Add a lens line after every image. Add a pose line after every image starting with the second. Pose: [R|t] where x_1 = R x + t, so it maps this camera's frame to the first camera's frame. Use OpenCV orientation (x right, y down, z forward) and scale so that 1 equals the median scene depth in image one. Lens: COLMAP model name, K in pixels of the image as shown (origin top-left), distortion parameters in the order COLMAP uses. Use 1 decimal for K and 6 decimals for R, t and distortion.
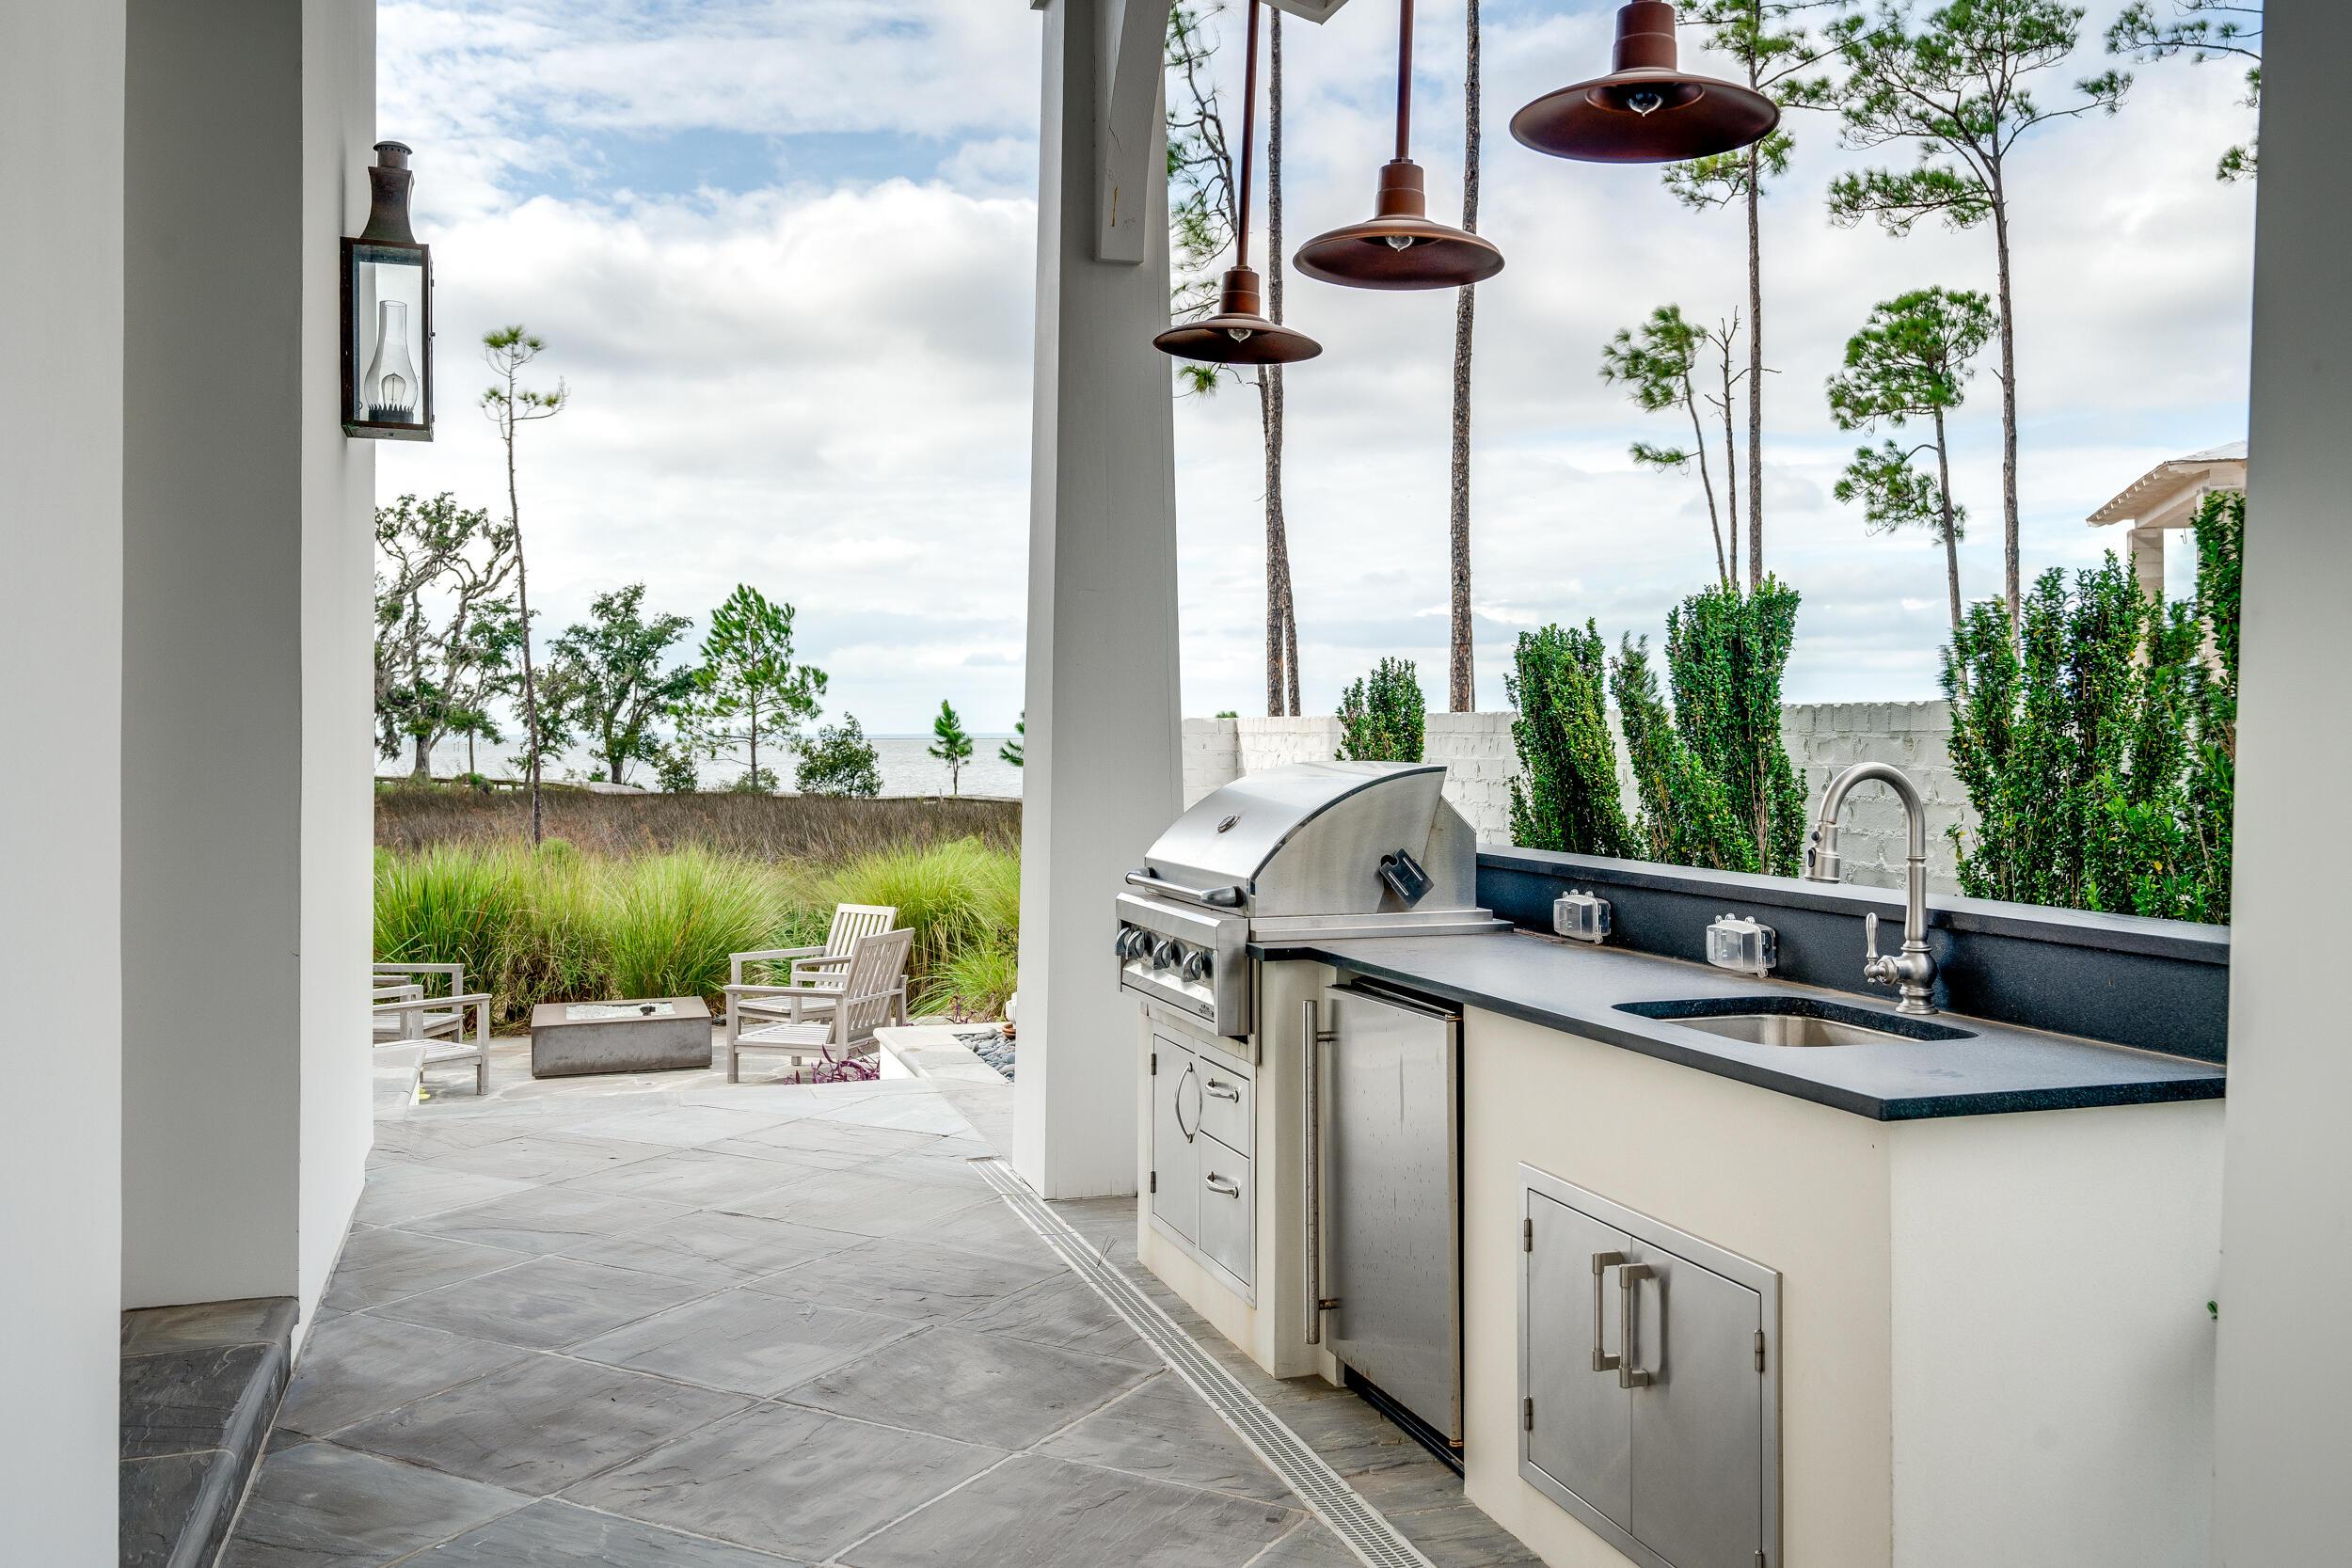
lens RADIAL K [[1957.2, 0, 1178.3], [0, 1957.2, 747.8], [0, 0, 1]] dist [0.005699, 0.009571]
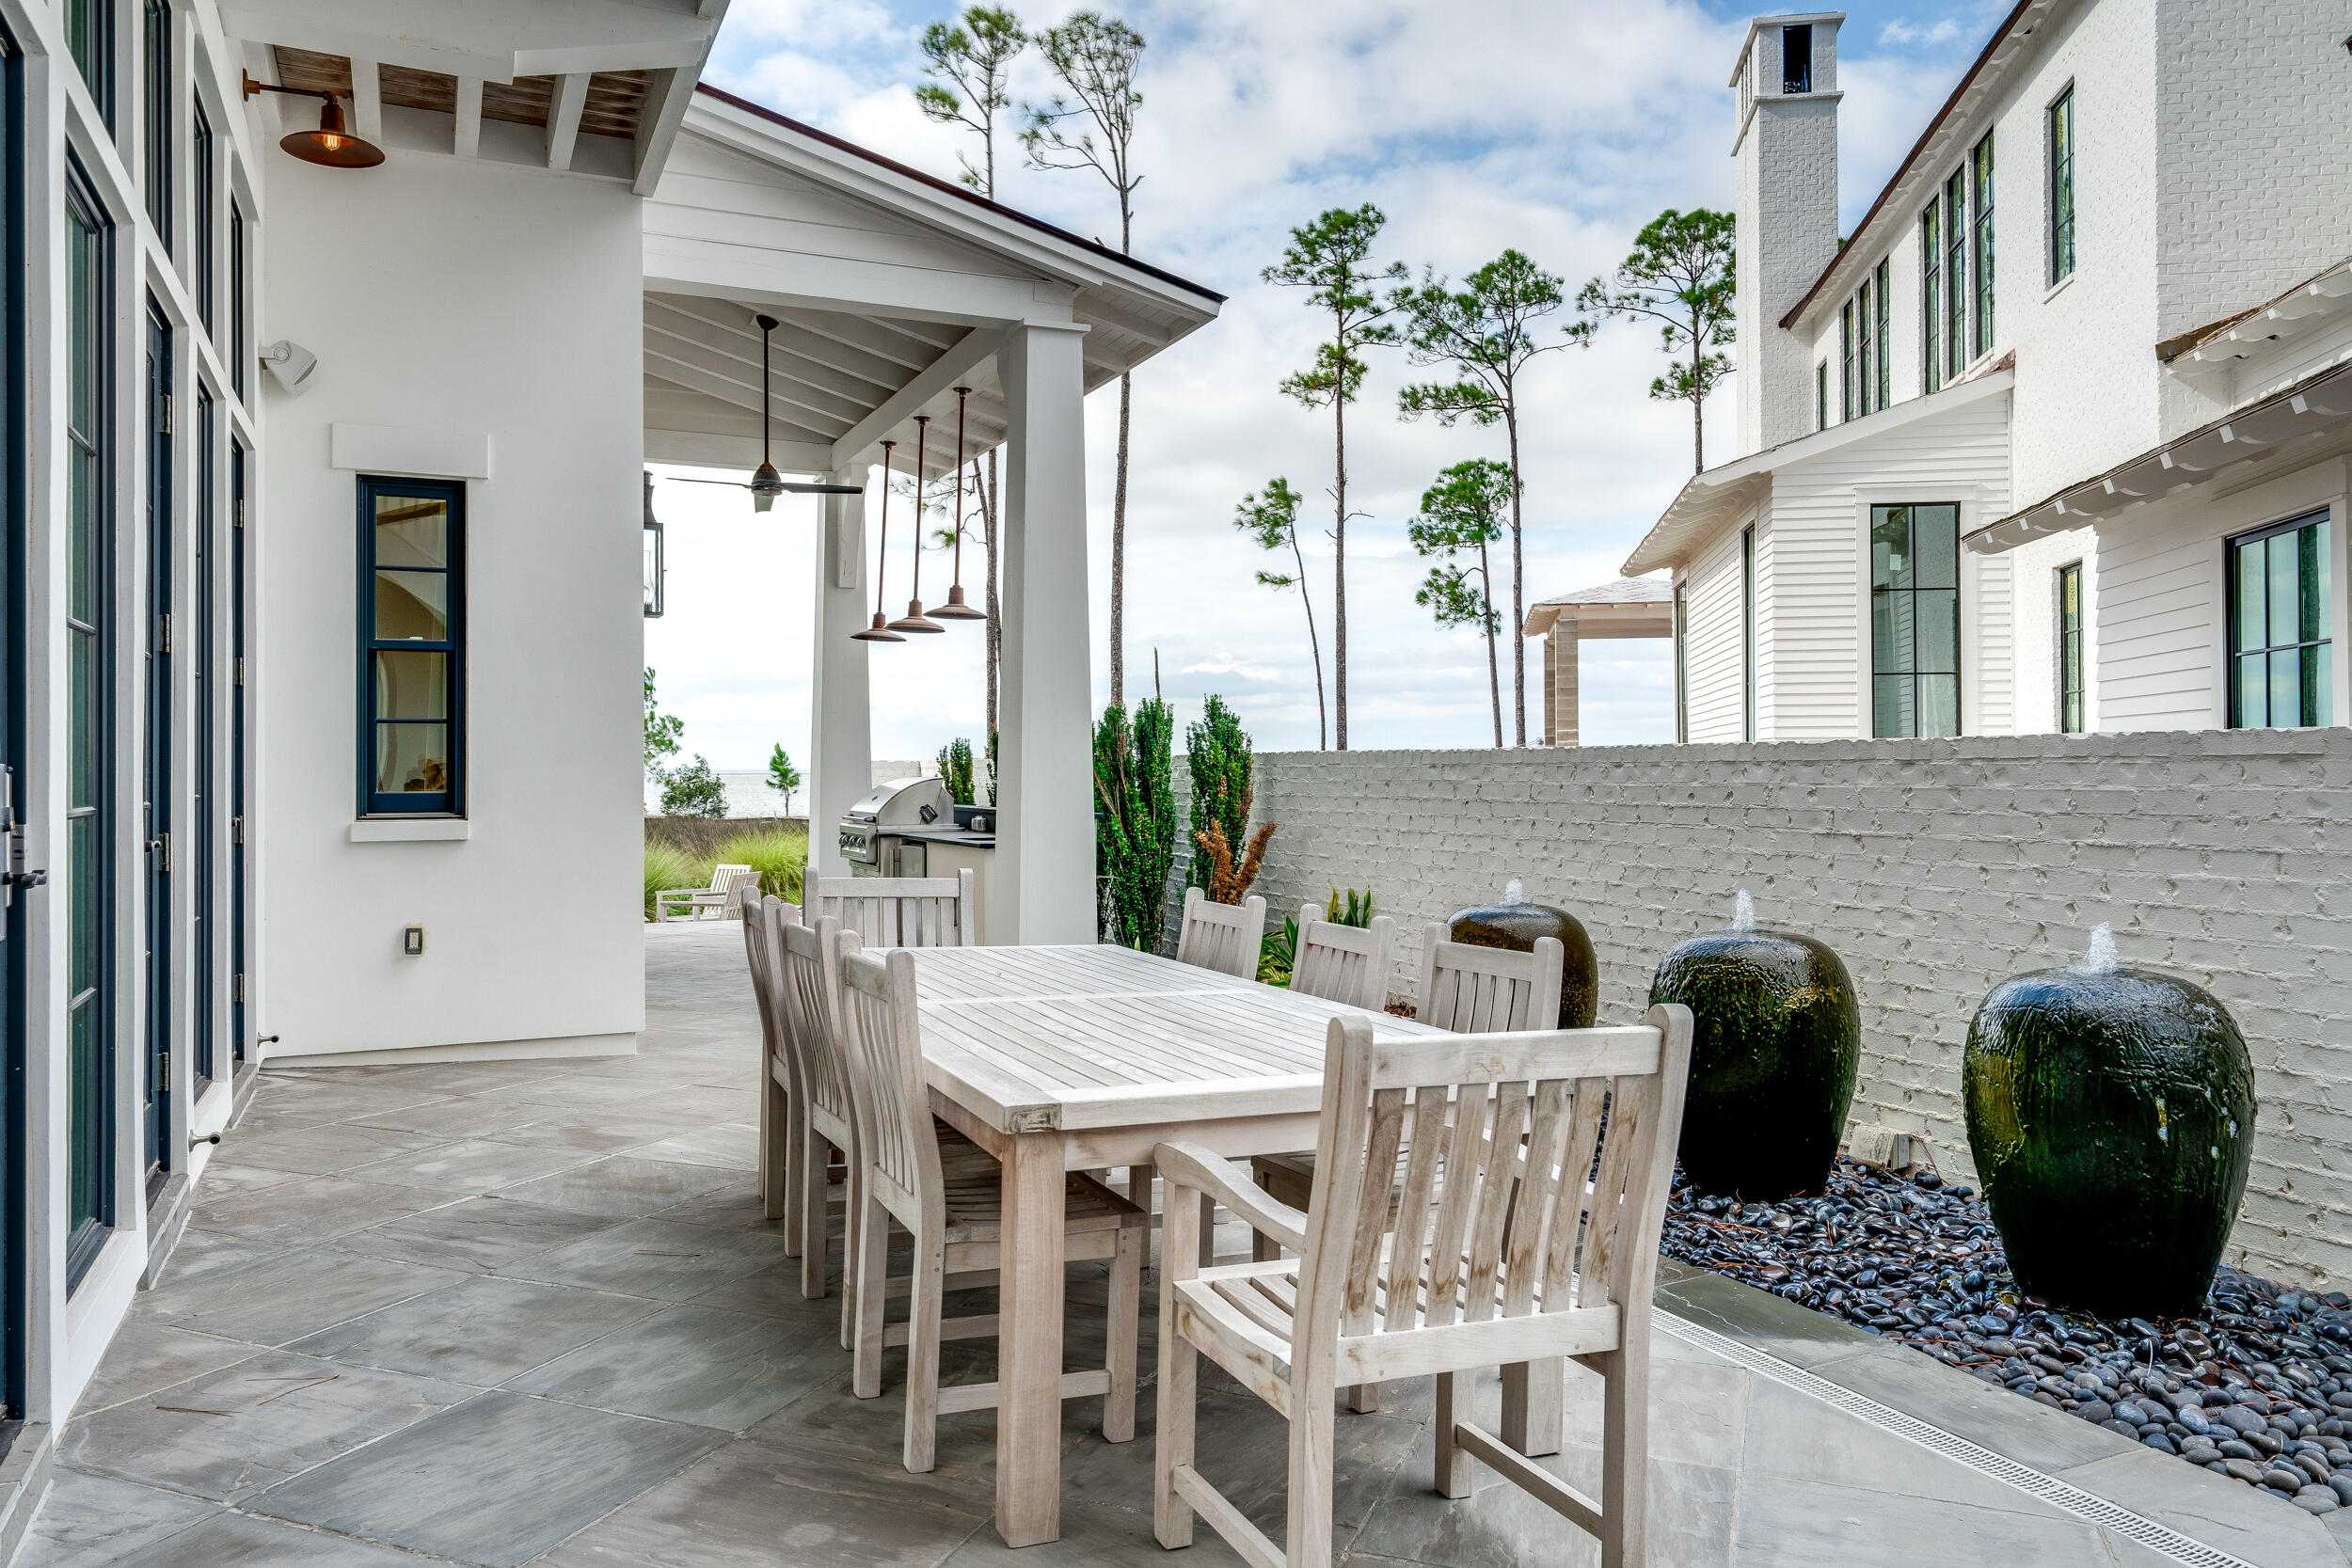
lens RADIAL K [[1671.6, 0, 1184.0], [0, 1671.6, 777.4], [0, 0, 1]] dist [-0.008402, -0.002208]
pose [[0.992843, -0.000658, 0.119422, 0.022785], [0.000923, 0.999997, -0.002166, 0.001672], [-0.119420, 0.002261, 0.992841, -0.192346]]
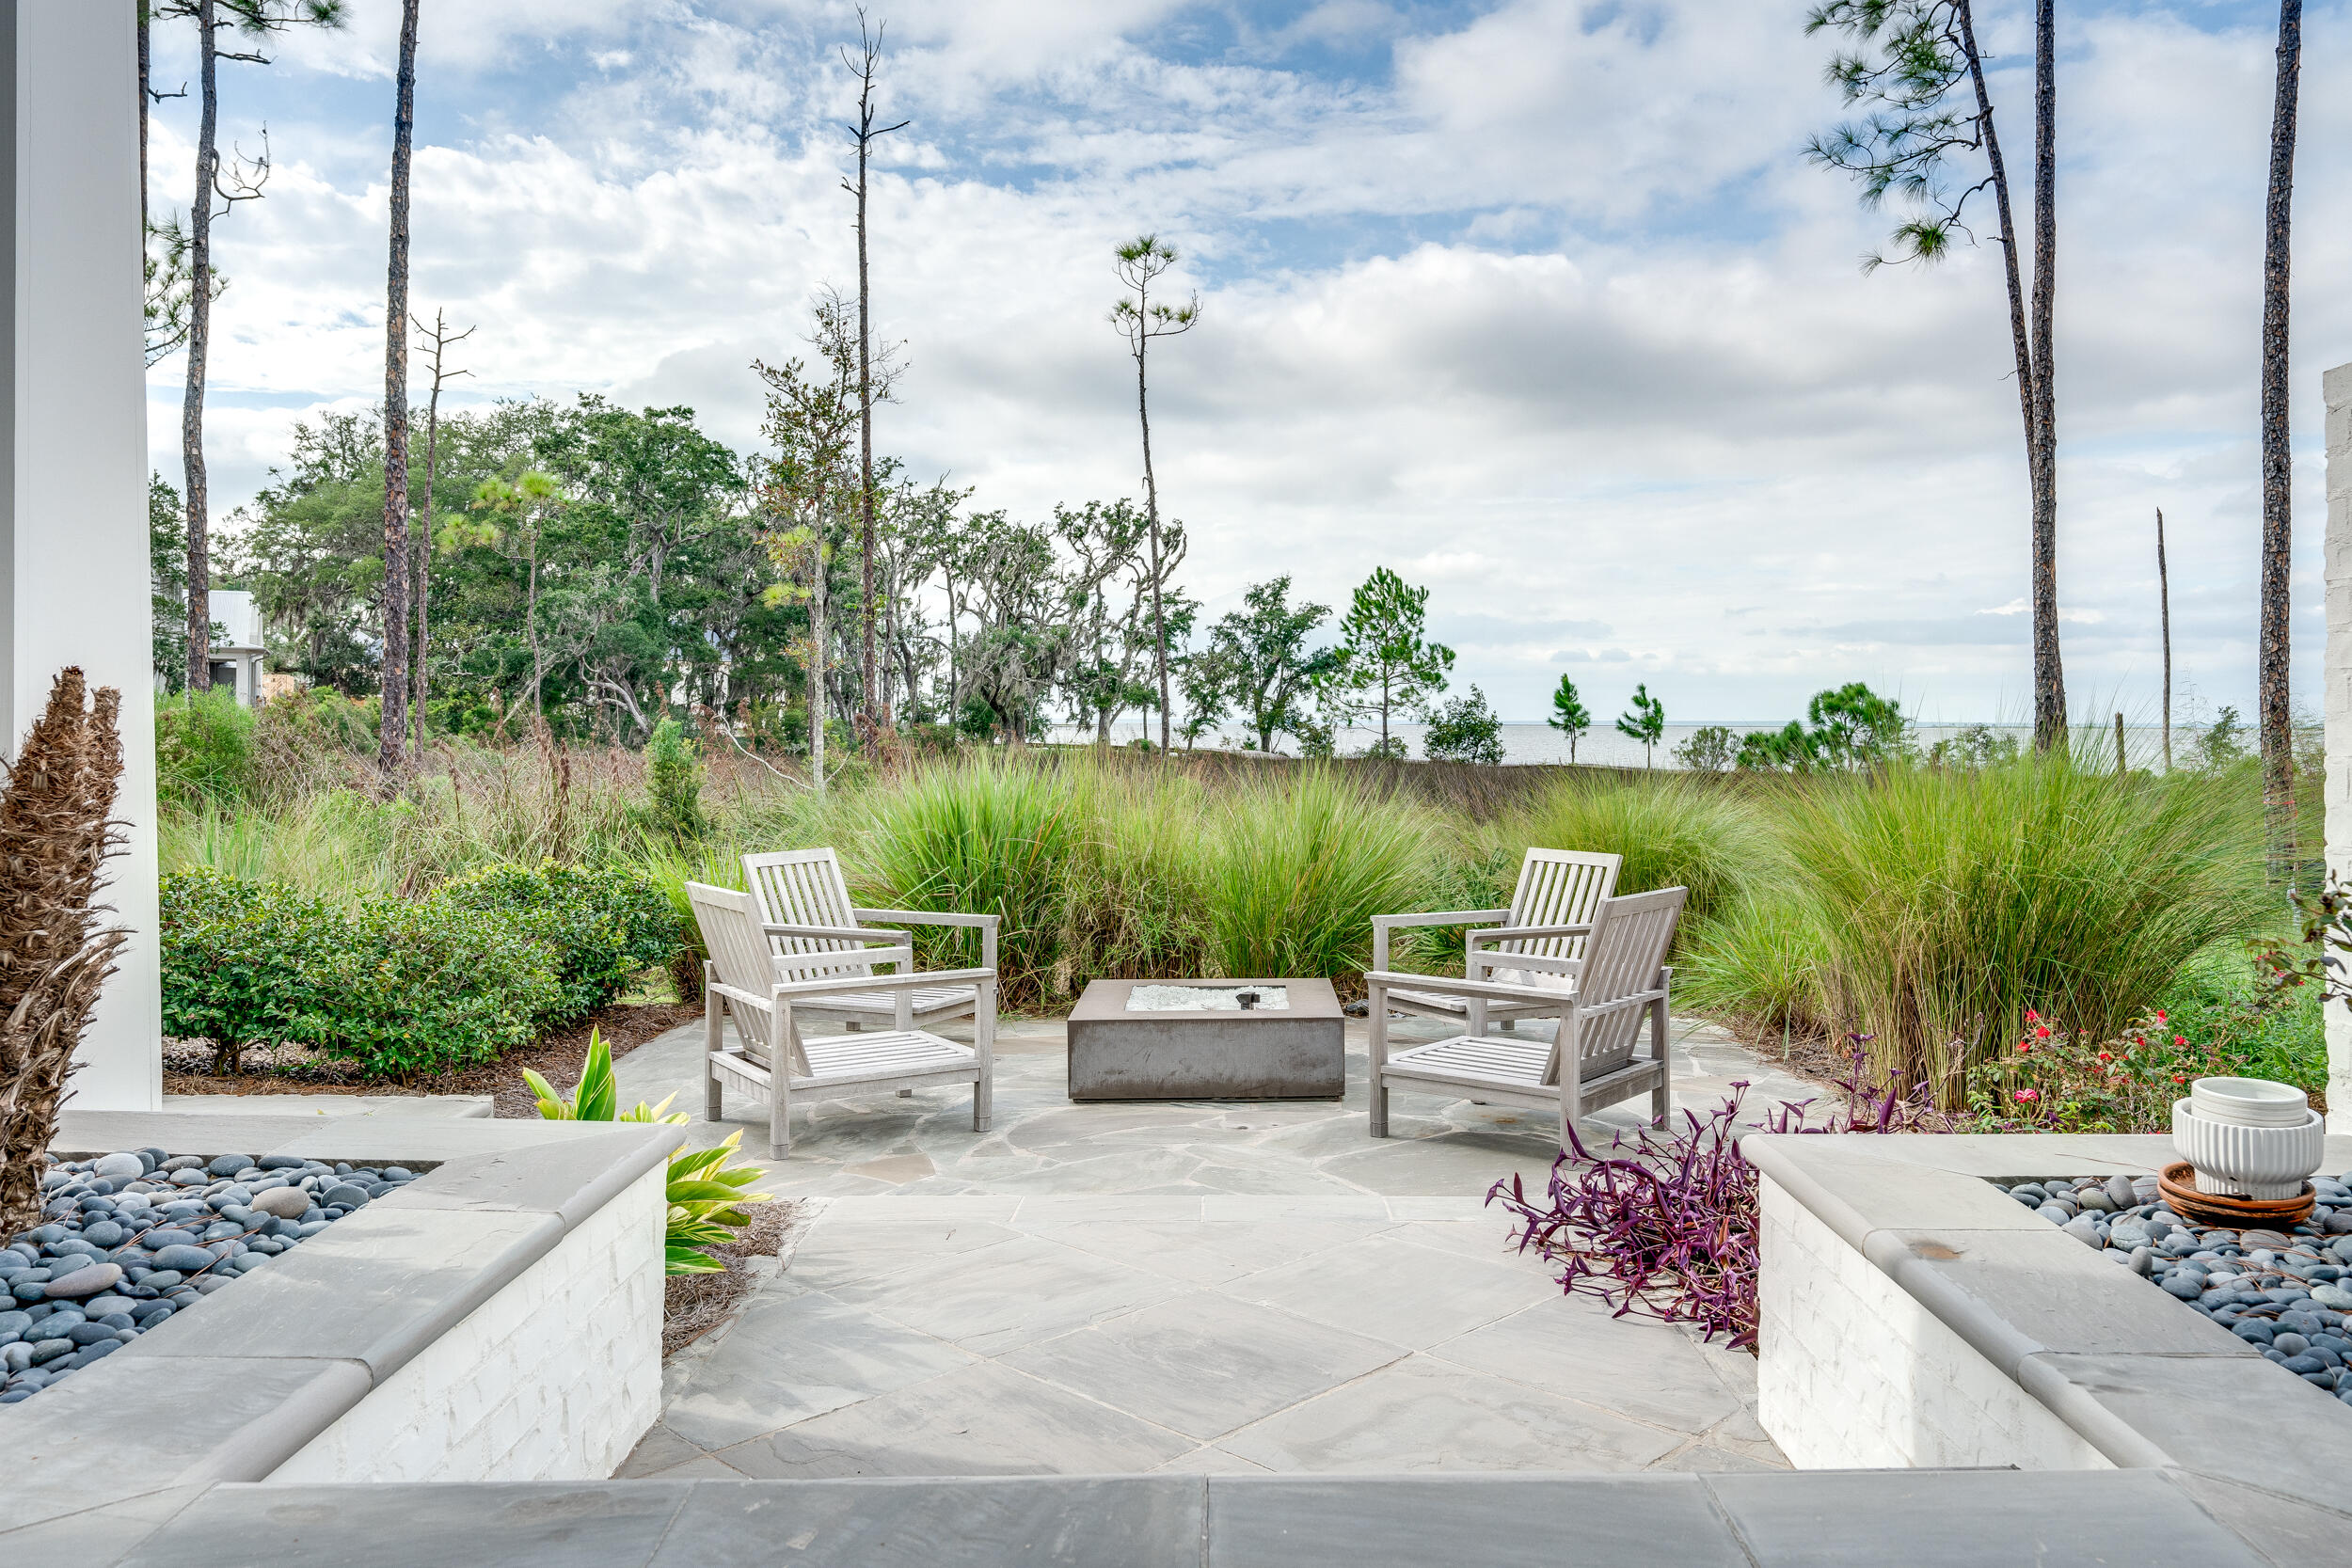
lens RADIAL K [[1671.6, 0, 1184.0], [0, 1671.6, 777.4], [0, 0, 1]] dist [-0.008402, -0.002208]
pose [[0.945575, 0.013368, -0.325130, -0.033187], [-0.004846, 0.999624, 0.027006, 0.013537], [0.325369, -0.023960, 0.945284, 0.139325]]
